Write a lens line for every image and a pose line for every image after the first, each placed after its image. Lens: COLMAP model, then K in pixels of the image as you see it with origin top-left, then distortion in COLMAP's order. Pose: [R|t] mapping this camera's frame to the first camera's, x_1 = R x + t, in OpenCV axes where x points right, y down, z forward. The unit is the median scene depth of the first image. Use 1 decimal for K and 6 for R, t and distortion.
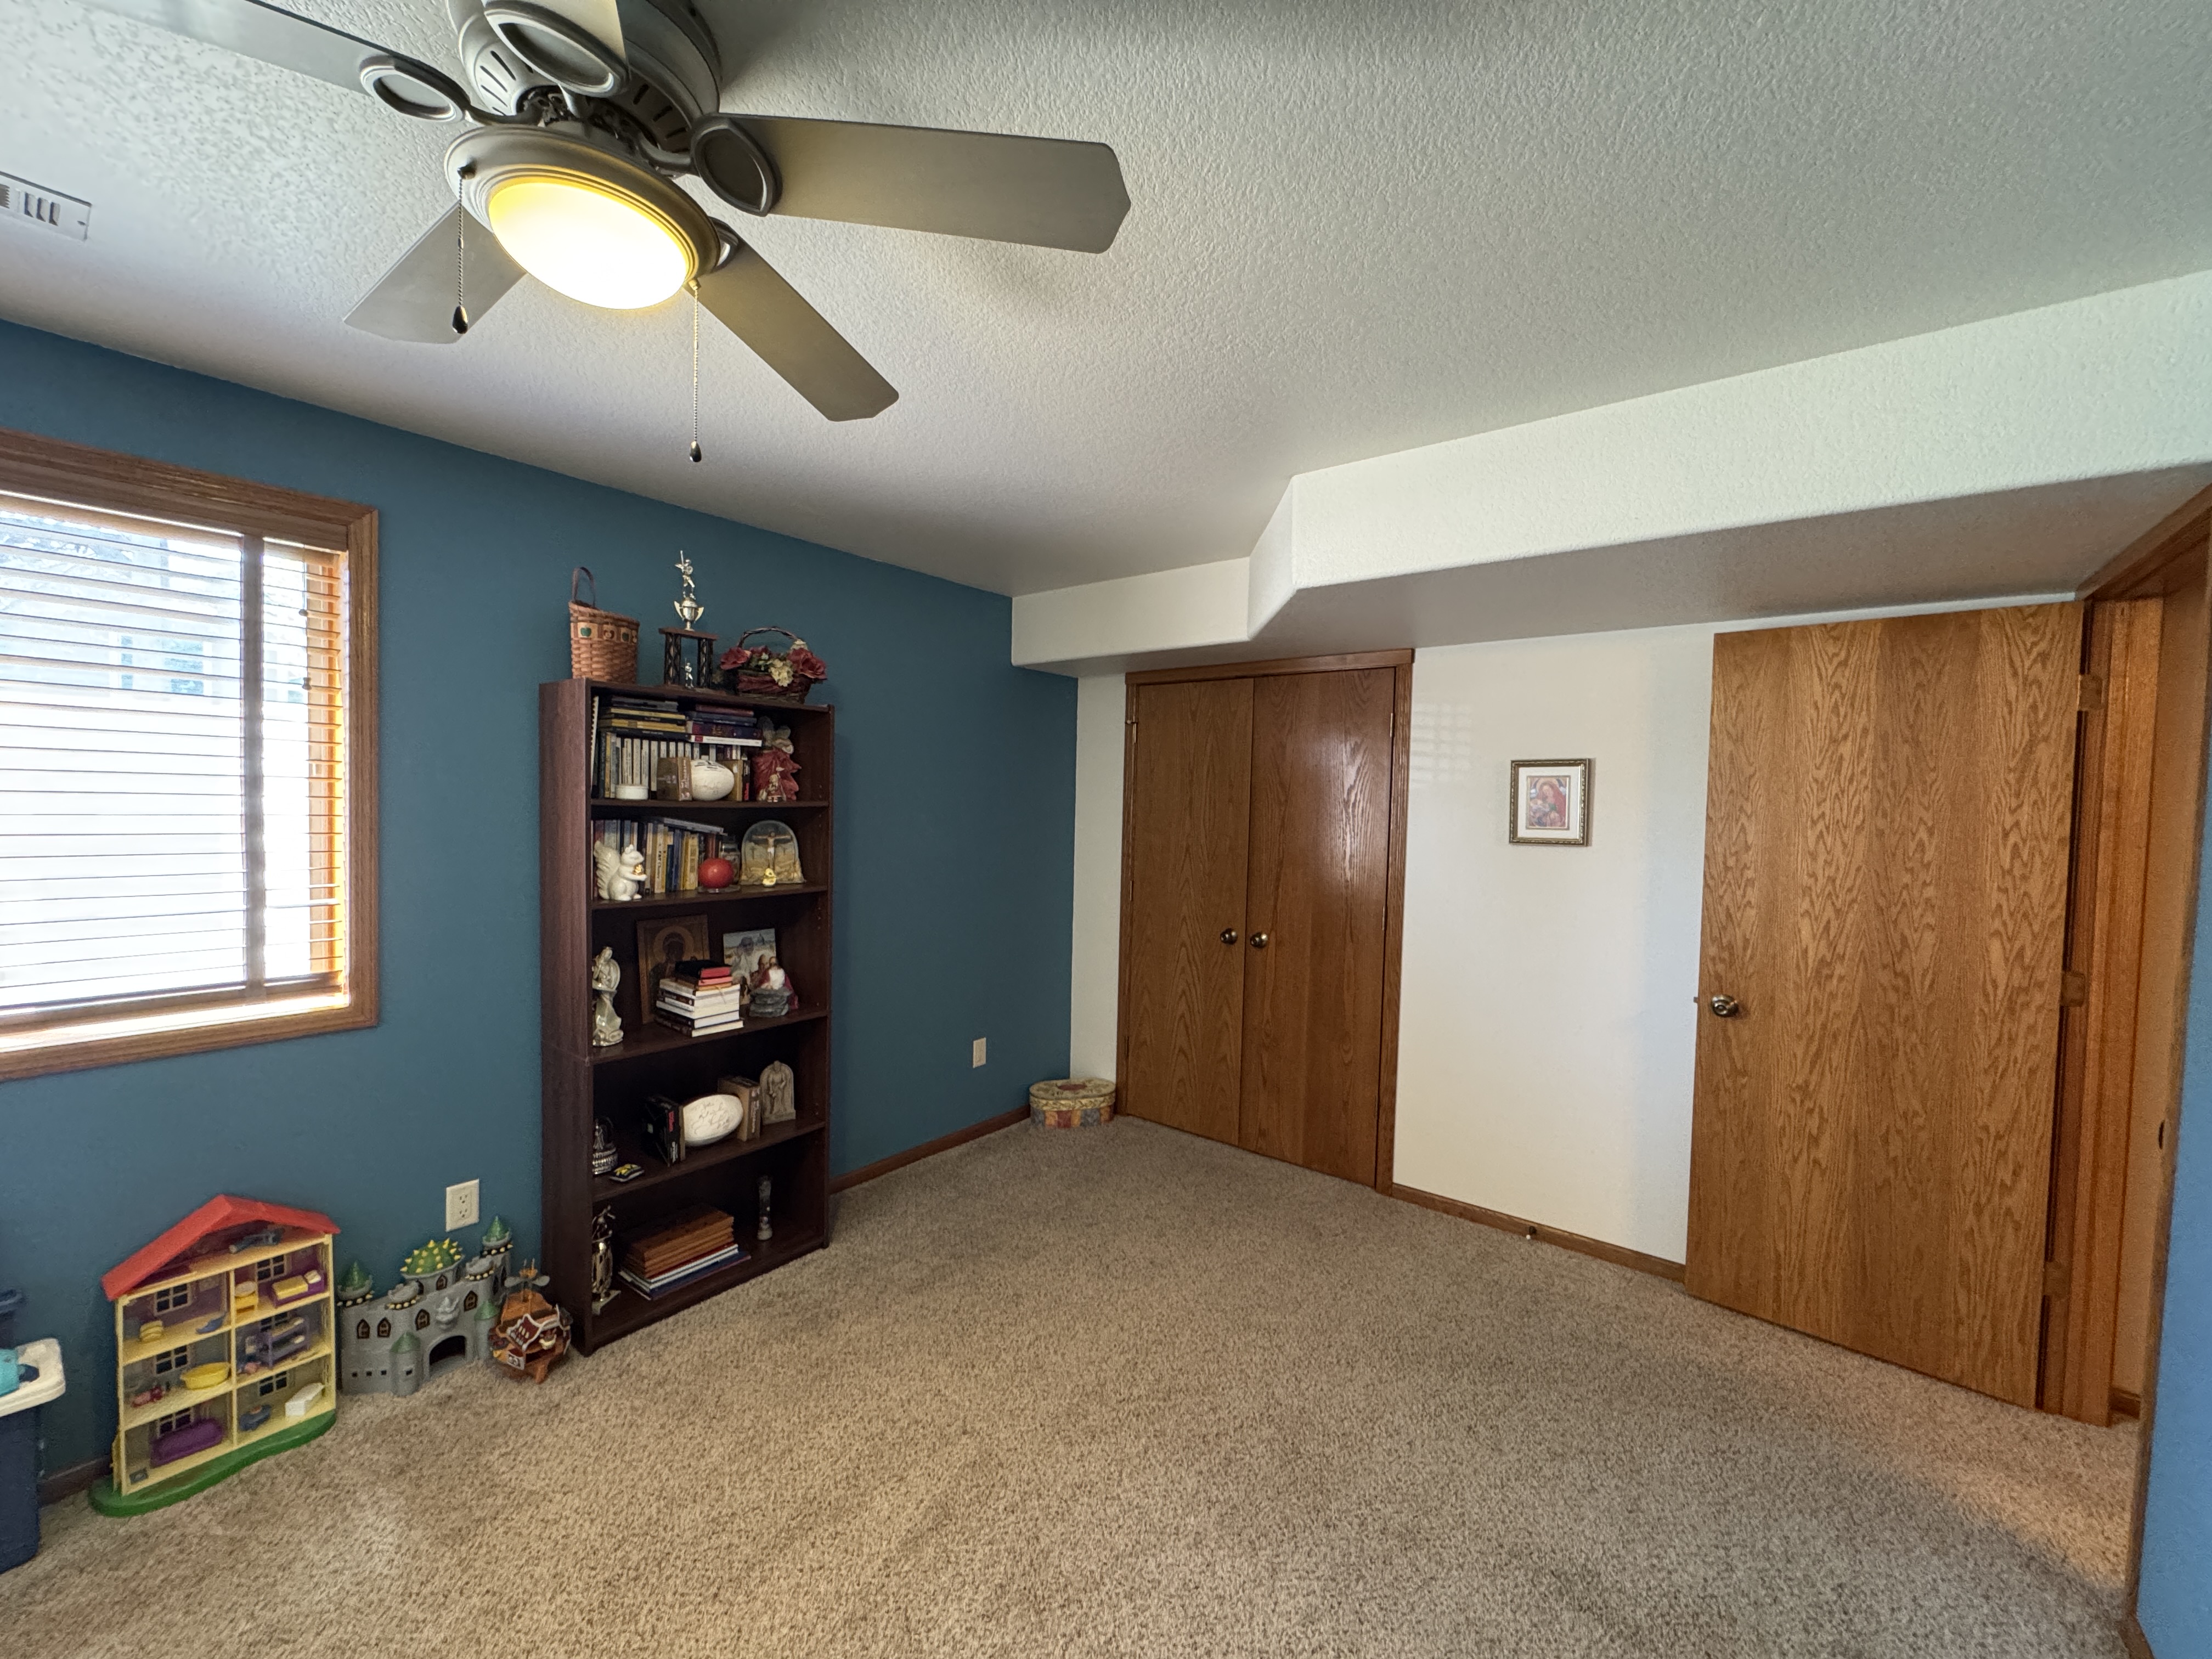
lens RADIAL K [[884.9, 0, 1098.1], [0, 884.9, 832.9], [0, 0, 1]] dist [-0.003208, 0.000491]
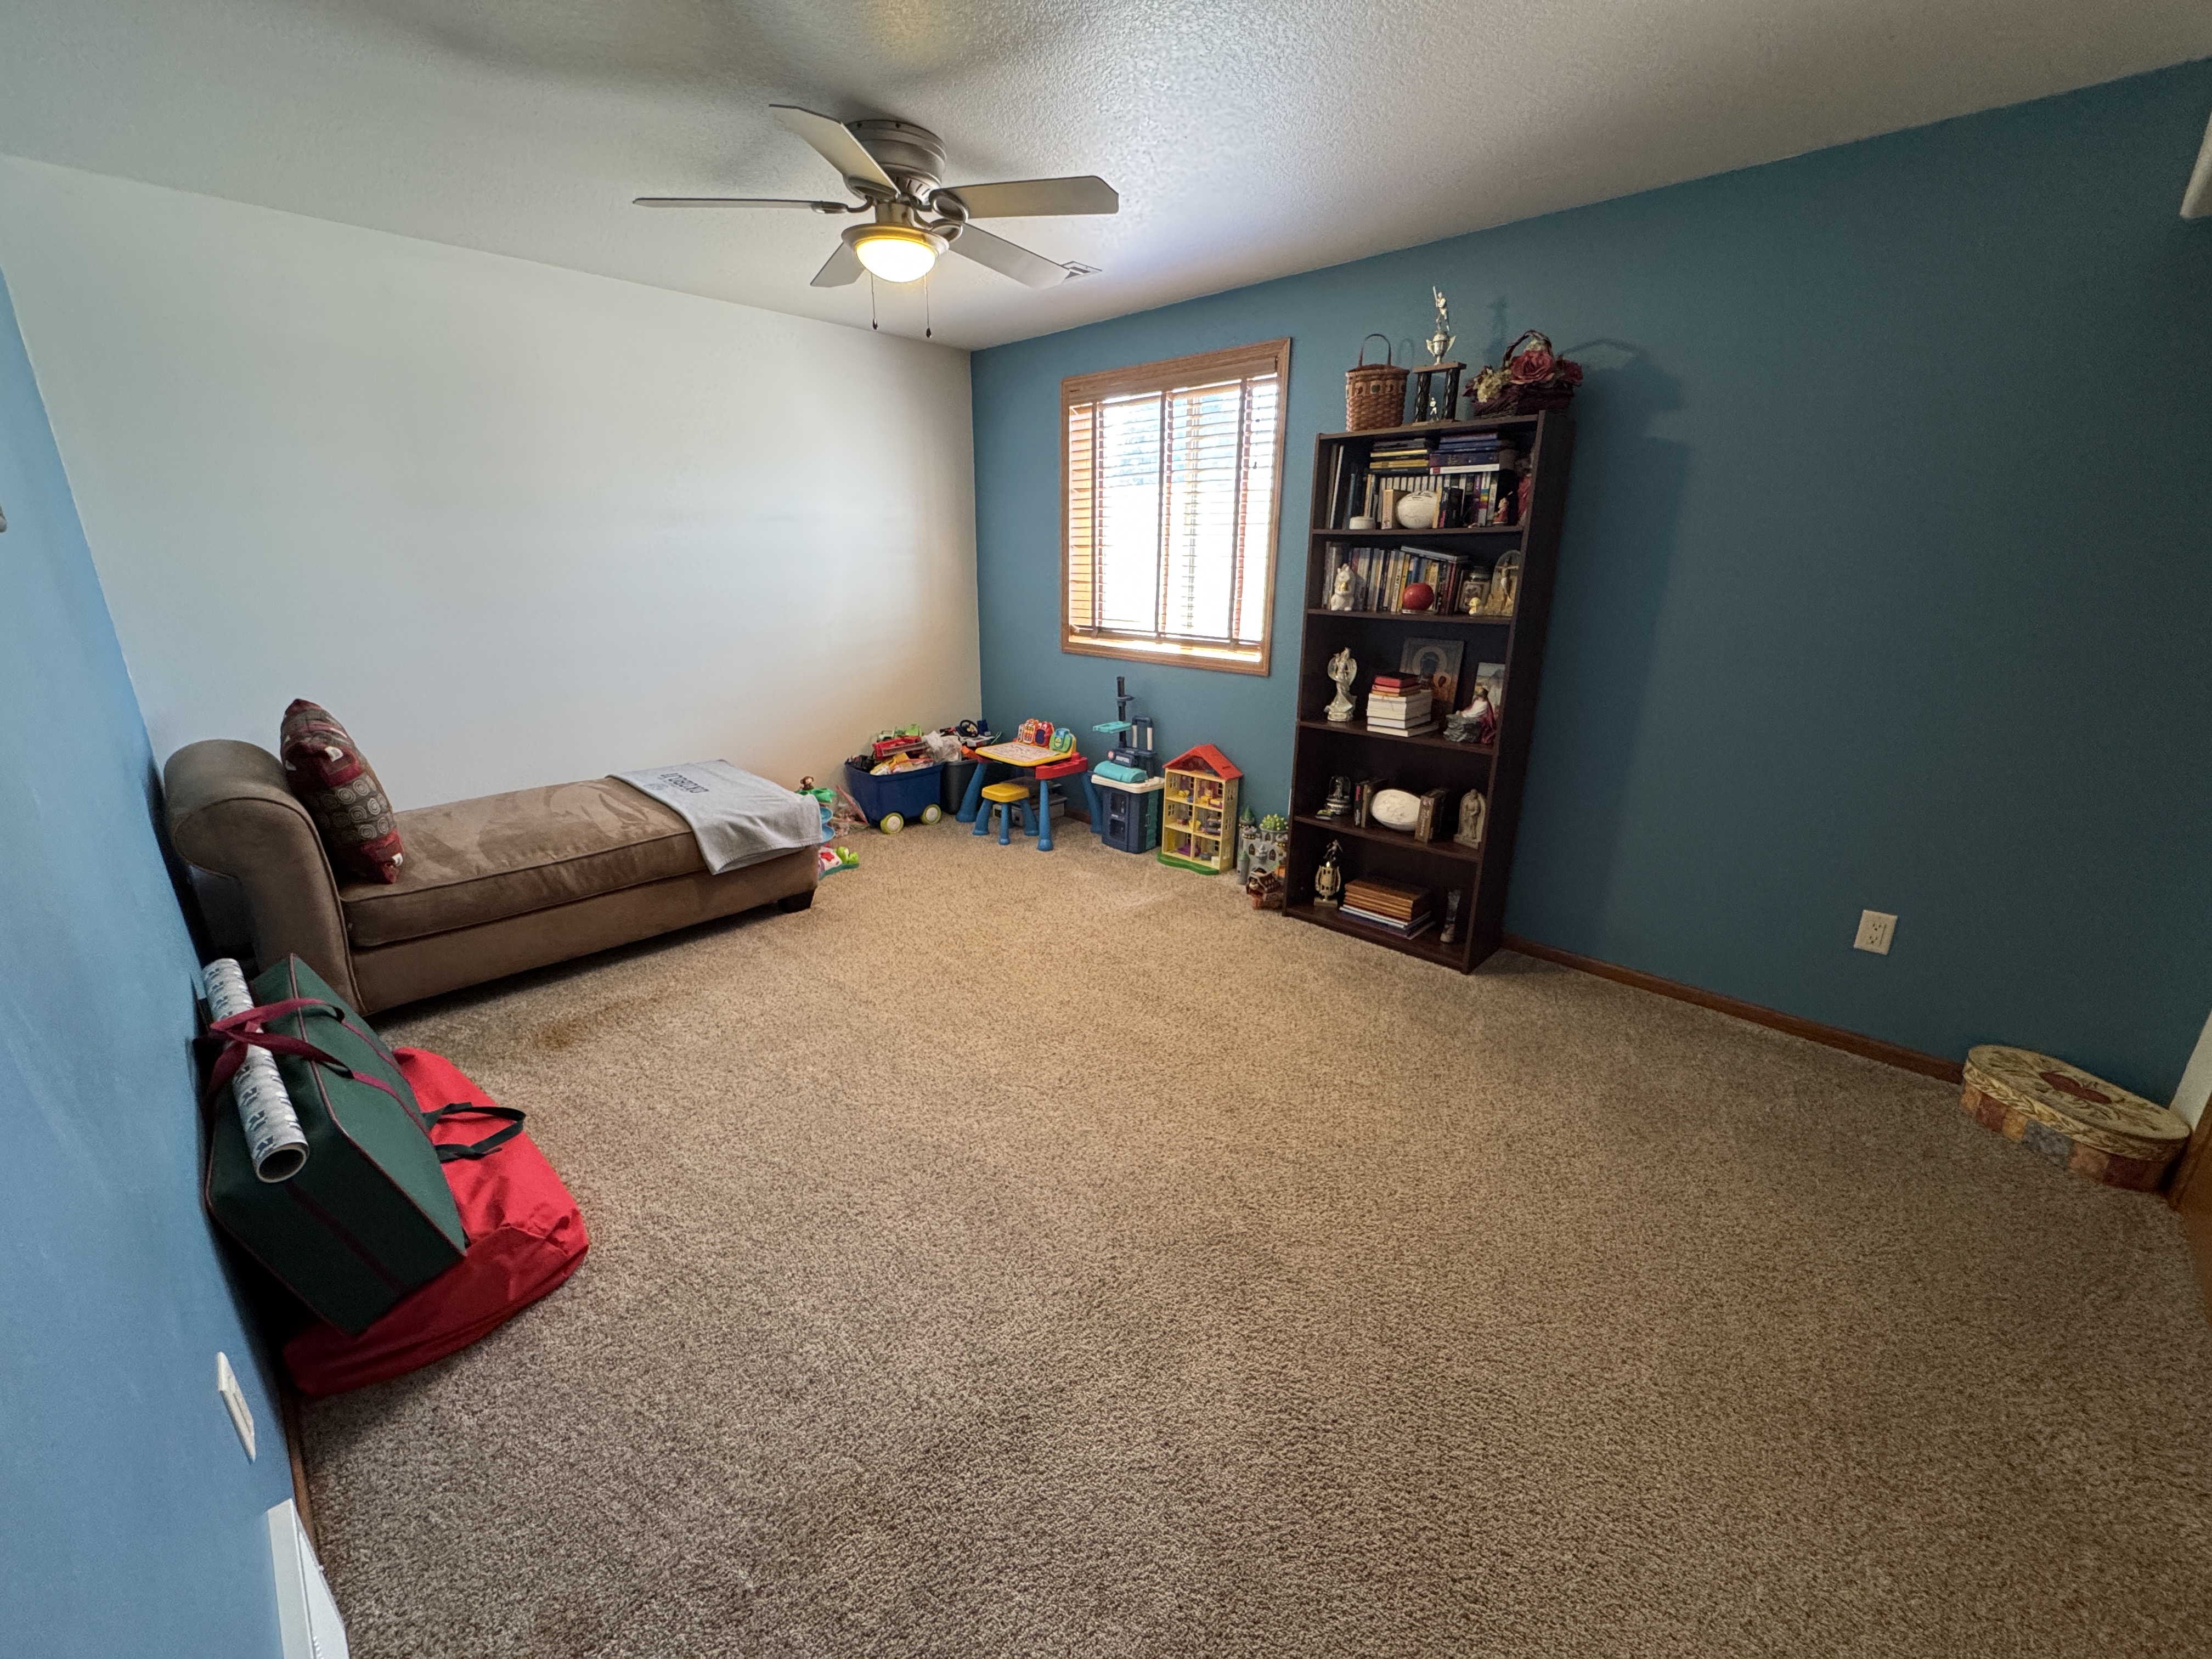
lens RADIAL K [[884.9, 0, 1099.3], [0, 884.9, 833.1], [0, 0, 1]] dist [-0.003208, 0.000491]
pose [[-0.114474, 0.280023, -0.953144, 0.799371], [-0.044740, 0.957024, 0.286536, 0.029652], [0.992418, 0.075444, -0.097026, 0.752089]]
